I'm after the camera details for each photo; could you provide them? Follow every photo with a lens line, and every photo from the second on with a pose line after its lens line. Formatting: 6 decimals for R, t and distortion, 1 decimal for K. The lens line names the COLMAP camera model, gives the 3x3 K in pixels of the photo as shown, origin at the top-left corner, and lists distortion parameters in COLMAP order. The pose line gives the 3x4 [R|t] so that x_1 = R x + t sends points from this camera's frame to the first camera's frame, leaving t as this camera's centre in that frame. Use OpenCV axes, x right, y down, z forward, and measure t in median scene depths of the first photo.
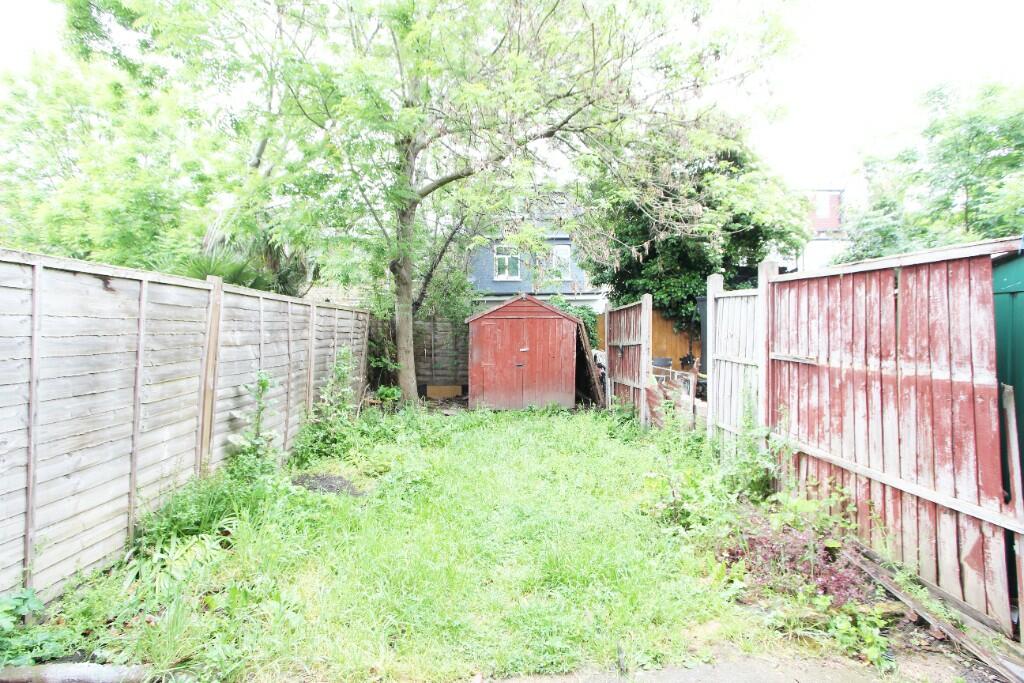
lens RADIAL K [[489.2, 0, 507.6], [0, 489.2, 341.2], [0, 0, 1]] dist [-0.002829, 0.000314]
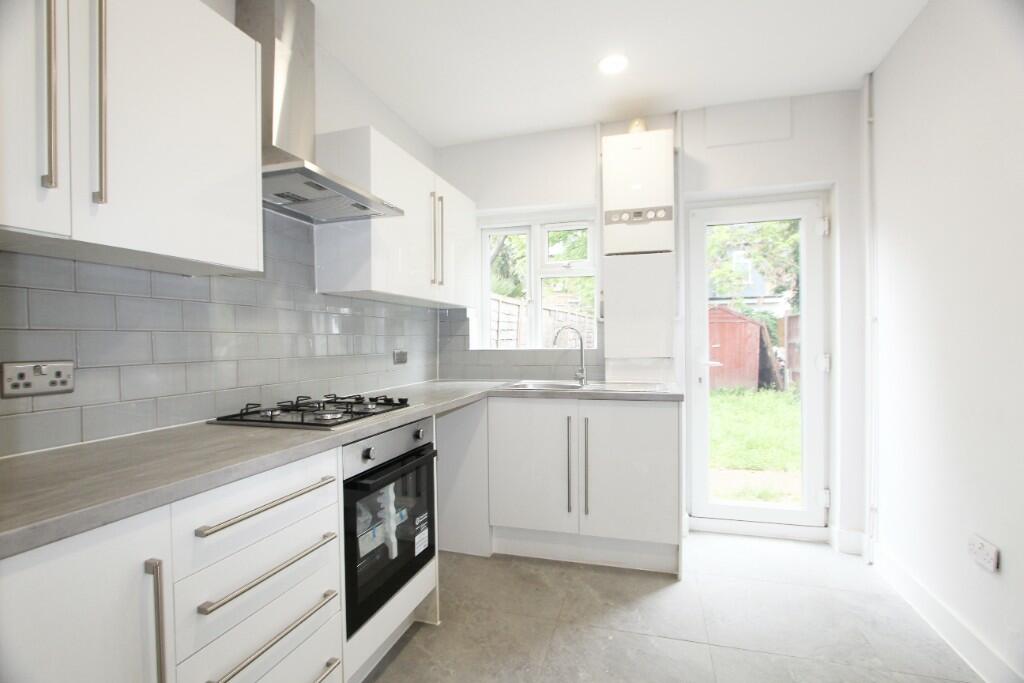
lens RADIAL K [[489.2, 0, 507.6], [0, 489.2, 341.2], [0, 0, 1]] dist [-0.002829, 0.000314]
pose [[0.946779, 0.007171, -0.321805, -0.070739], [-0.007984, 0.999967, -0.001207, 0.009865], [0.321786, 0.003712, 0.946805, -0.418320]]
